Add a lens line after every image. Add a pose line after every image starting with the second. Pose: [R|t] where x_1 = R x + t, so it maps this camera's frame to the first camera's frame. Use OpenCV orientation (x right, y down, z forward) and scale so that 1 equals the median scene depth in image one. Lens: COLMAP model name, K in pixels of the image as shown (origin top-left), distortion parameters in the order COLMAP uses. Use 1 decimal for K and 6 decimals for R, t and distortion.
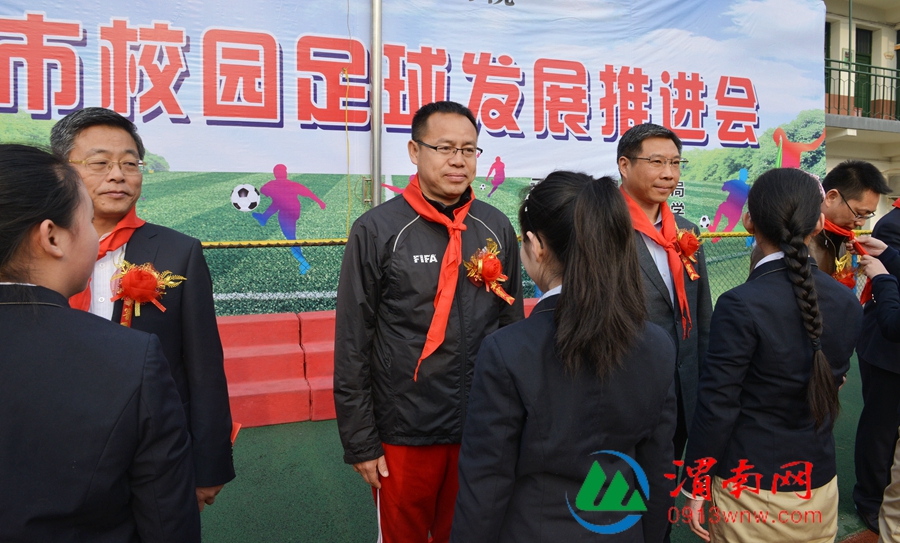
lens RADIAL K [[638.4, 0, 455.7], [0, 638.4, 241.0], [0, 0, 1]] dist [-0.056148, 0.031383]
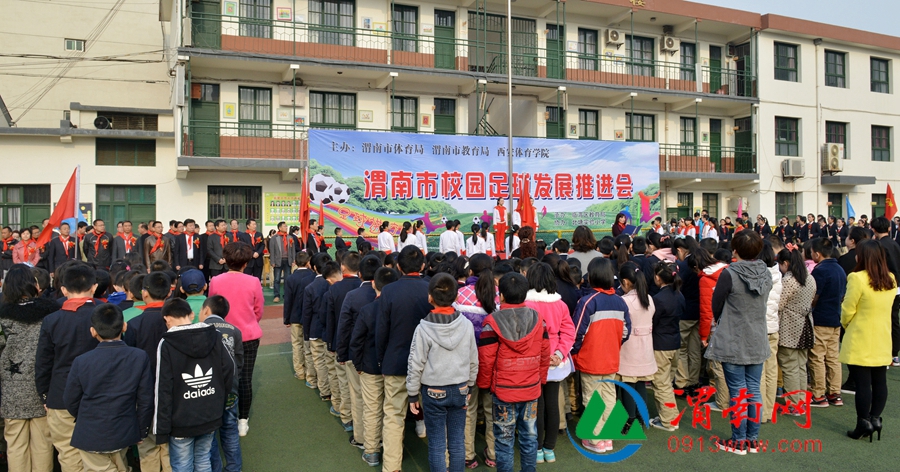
lens RADIAL K [[700.3, 0, 455.3], [0, 700.3, 229.8], [0, 0, 1]] dist [-0.017443, -0.021028]
pose [[0.998201, -0.011549, 0.058830, -0.577919], [0.012936, 0.999646, -0.023249, 0.061754], [-0.058540, 0.023968, 0.997997, -2.422195]]
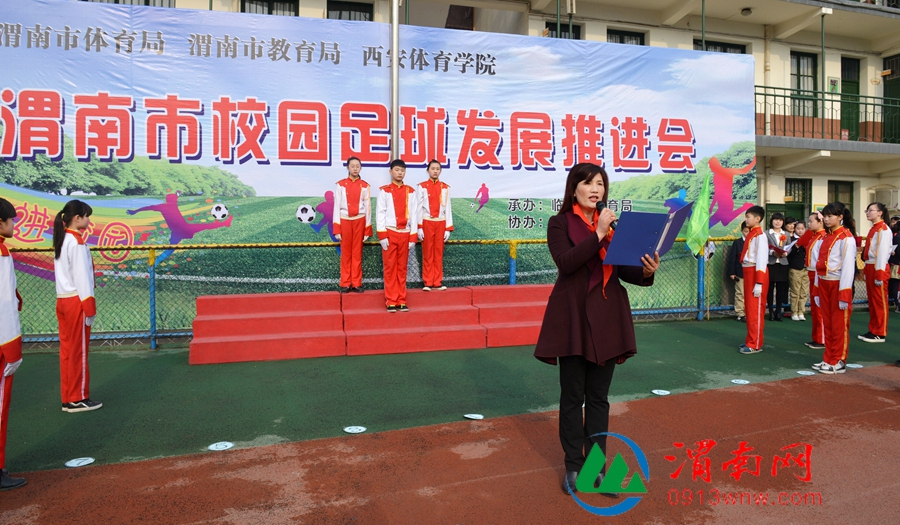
lens RADIAL K [[642.3, 0, 456.5], [0, 642.3, 240.2], [0, 0, 1]] dist [-0.033431, -0.019596]
pose [[0.996463, -0.000629, -0.084025, 0.123798], [-0.001303, 0.999736, -0.022936, 0.023257], [0.084017, 0.022964, 0.996200, -0.393242]]
